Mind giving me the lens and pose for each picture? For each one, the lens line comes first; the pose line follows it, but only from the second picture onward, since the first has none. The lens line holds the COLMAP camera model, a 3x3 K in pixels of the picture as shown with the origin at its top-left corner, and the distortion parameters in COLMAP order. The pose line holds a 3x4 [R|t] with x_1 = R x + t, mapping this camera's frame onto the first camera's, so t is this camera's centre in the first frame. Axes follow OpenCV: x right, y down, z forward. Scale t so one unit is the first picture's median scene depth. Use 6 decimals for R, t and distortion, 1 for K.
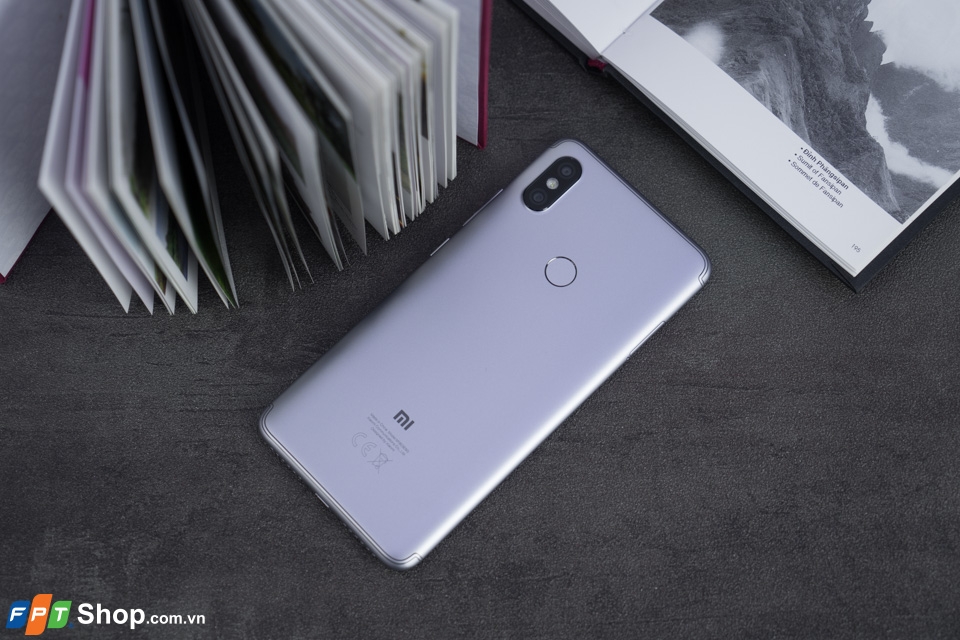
lens RADIAL K [[1420.7, 0, 478.8], [0, 1420.7, 319.6], [0, 0, 1]] dist [0.238548, 0.000000]
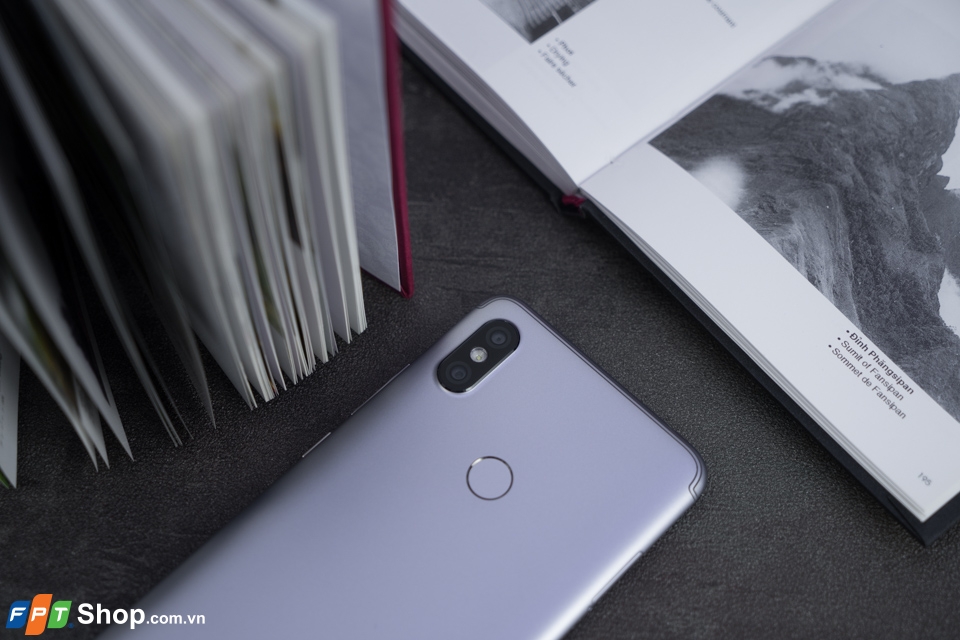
lens RADIAL K [[1420.7, 0, 491.9], [0, 1420.7, 291.5], [0, 0, 1]] dist [0.238548, 0.000000]
pose [[0.996206, 0.082475, -0.027782, 0.066576], [-0.086447, 0.974615, -0.206526, 0.023986], [0.010044, 0.208144, 0.978047, 0.296411]]
